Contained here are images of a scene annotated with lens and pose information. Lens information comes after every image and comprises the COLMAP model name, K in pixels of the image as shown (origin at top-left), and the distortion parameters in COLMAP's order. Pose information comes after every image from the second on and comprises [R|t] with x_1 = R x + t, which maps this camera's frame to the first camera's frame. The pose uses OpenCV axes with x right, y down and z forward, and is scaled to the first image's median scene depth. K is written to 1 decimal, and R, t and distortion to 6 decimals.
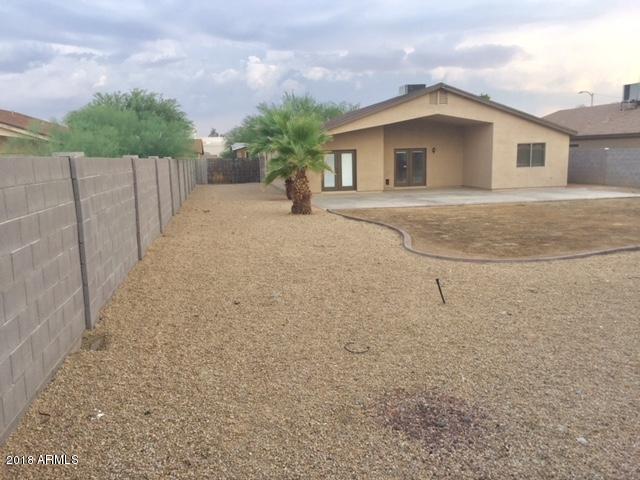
lens RADIAL K [[548.7, 0, 318.8], [0, 548.7, 242.2], [0, 0, 1]] dist [0.039625, -0.002431]
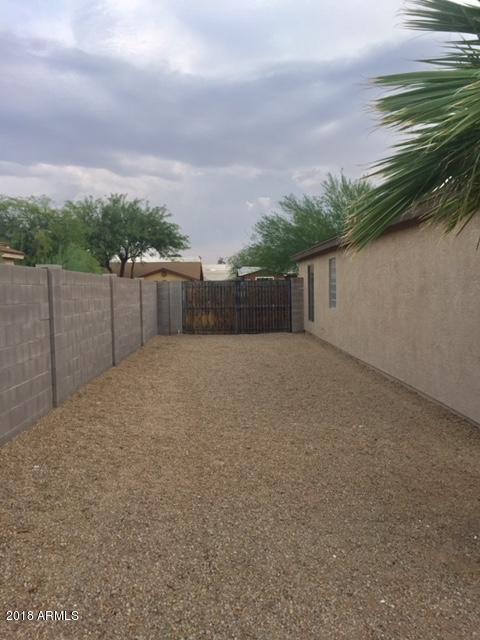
lens RADIAL K [[548.7, 0, 240.0], [0, 548.7, 319.6], [0, 0, 1]] dist [0.039625, -0.002431]
pose [[0.988093, 0.018546, -0.152736, -0.045530], [-0.033351, 0.994923, -0.094951, -0.042420], [0.150199, 0.098915, 0.983695, 0.305507]]
